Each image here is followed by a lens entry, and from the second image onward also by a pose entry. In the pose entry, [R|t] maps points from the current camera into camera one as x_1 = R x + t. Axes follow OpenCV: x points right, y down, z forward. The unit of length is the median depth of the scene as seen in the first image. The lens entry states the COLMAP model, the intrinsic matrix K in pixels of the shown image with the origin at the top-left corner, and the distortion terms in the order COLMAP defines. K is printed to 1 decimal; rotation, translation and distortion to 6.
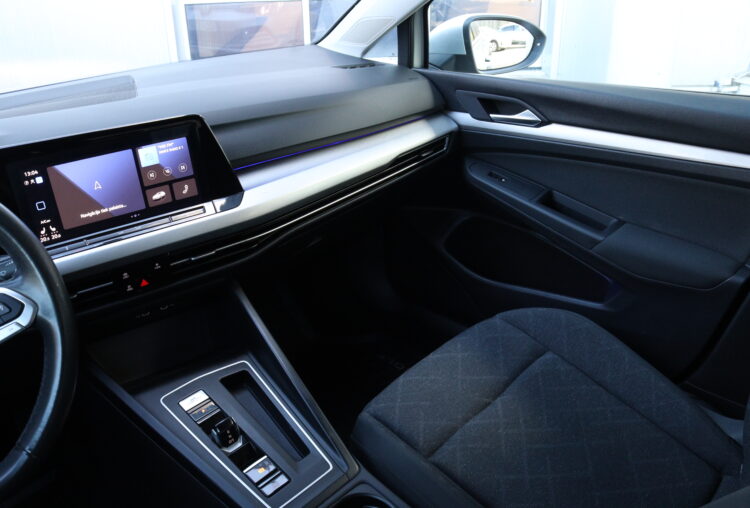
lens RADIAL K [[646.5, 0, 379.6], [0, 646.5, 246.7], [0, 0, 1]] dist [-0.137450, 0.096506]
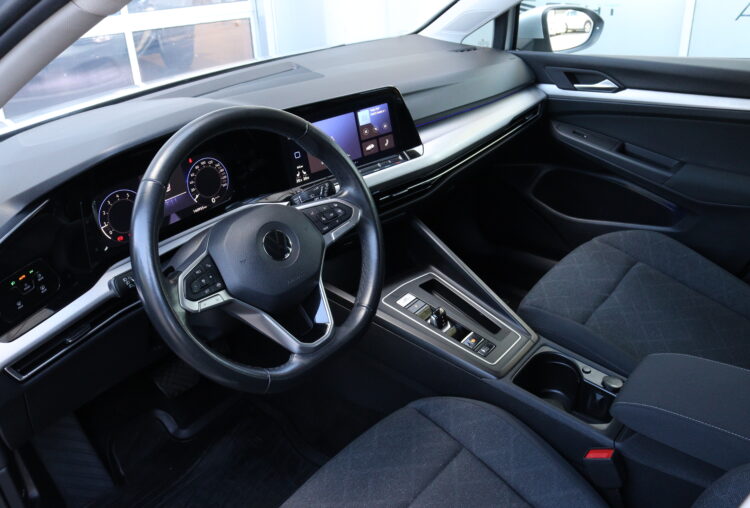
lens RADIAL K [[646.5, 0, 367.1], [0, 646.5, 255.9], [0, 0, 1]] dist [-0.137450, 0.096506]
pose [[0.998063, -0.053060, 0.032471, -0.365372], [0.052313, 0.998356, 0.023443, 0.101108], [-0.033662, -0.021699, 0.999198, -0.306385]]
